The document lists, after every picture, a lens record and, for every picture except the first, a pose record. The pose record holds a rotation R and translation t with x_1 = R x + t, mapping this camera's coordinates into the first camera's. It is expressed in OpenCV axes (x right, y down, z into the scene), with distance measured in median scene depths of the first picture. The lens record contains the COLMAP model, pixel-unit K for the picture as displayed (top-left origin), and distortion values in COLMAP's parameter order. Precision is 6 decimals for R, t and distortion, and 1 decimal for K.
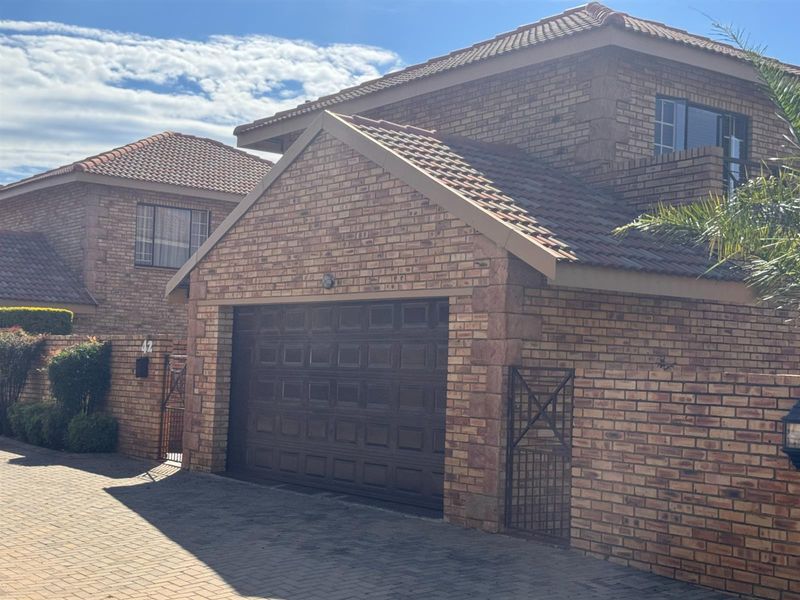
lens RADIAL K [[1149.5, 0, 400.0], [0, 1149.5, 300.0], [0, 0, 1]] dist [0.084360, -0.048448]
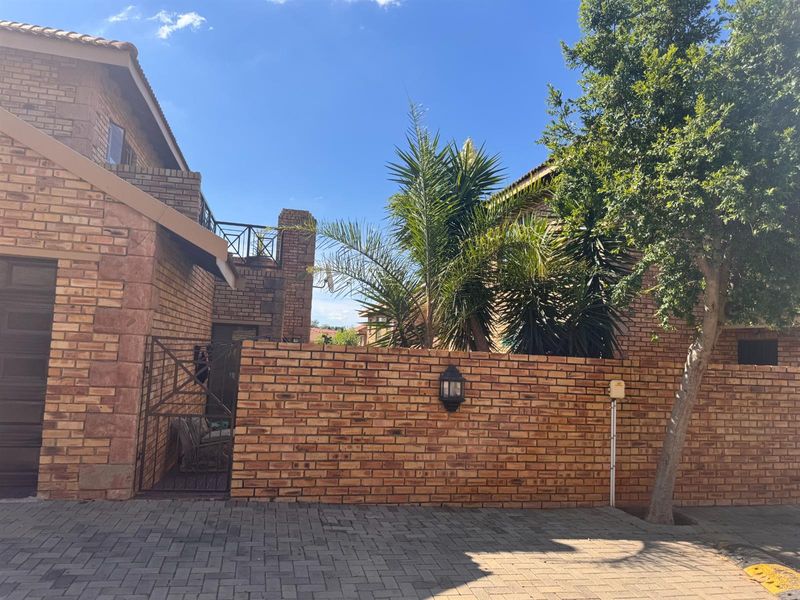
lens RADIAL K [[562.0, 0, 397.7], [0, 562.0, 301.4], [0, 0, 1]] dist [0.065912, -0.090779]
pose [[0.404451, 0.065131, 0.912238, -0.269665], [-0.087681, 0.995628, -0.032211, 0.022499], [-0.910347, -0.066959, 0.408393, 0.556469]]
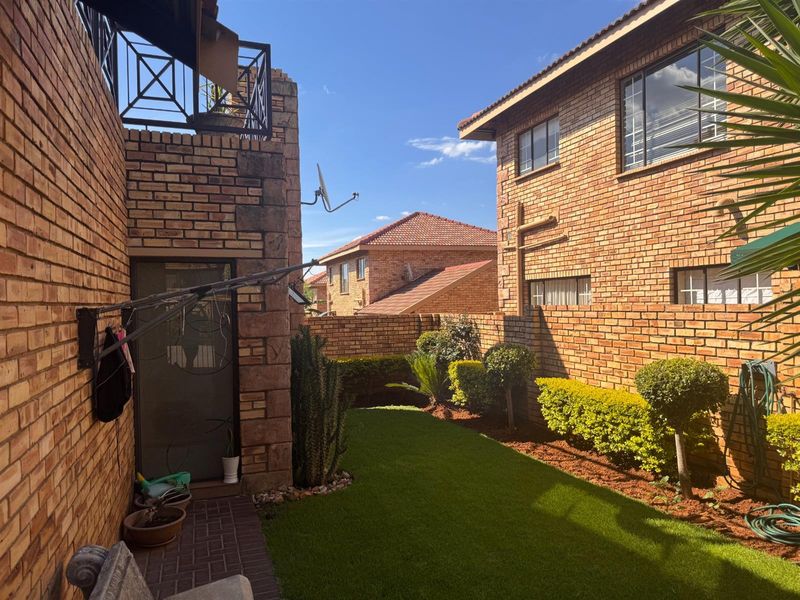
lens RADIAL K [[562.0, 0, 397.7], [0, 562.0, 301.4], [0, 0, 1]] dist [0.065912, -0.090779]
pose [[0.298694, -0.036483, 0.953651, 0.164183], [-0.027671, 0.998518, 0.046866, 0.066429], [-0.953948, -0.040387, 0.297242, 0.939064]]
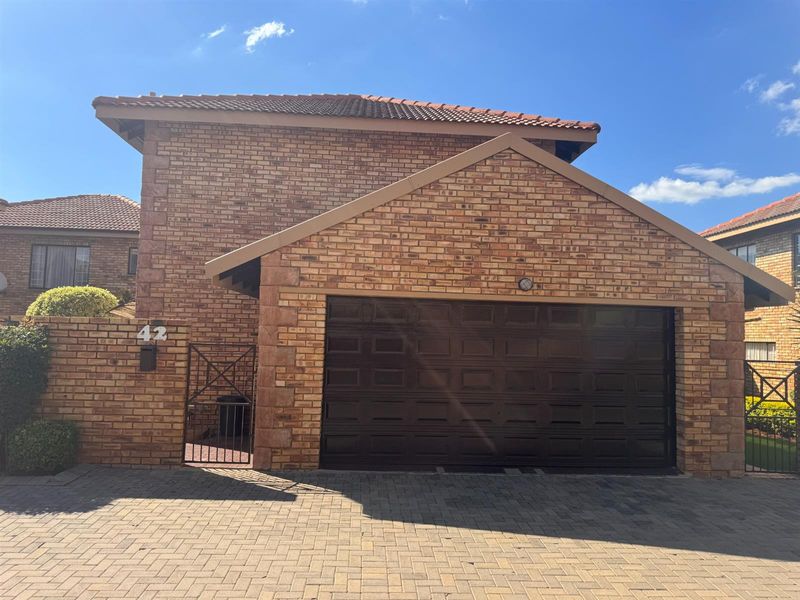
lens RADIAL K [[562.0, 0, 397.7], [0, 562.0, 301.4], [0, 0, 1]] dist [0.065912, -0.090779]
pose [[0.556390, 0.030334, 0.830367, -0.692884], [-0.057673, 0.998333, 0.002174, 0.008105], [-0.828917, -0.049100, 0.557212, 0.913552]]
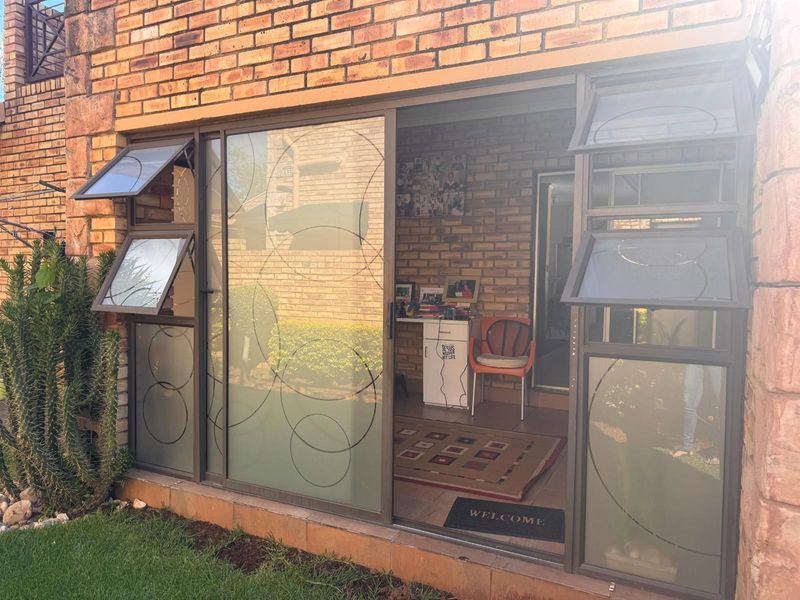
lens RADIAL K [[562.0, 0, 397.7], [0, 562.0, 301.4], [0, 0, 1]] dist [0.065912, -0.090779]
pose [[0.451614, 0.012439, -0.892127, 0.973522], [0.055784, 0.997553, 0.042148, 0.144930], [0.890468, -0.068801, 0.449815, 1.196010]]
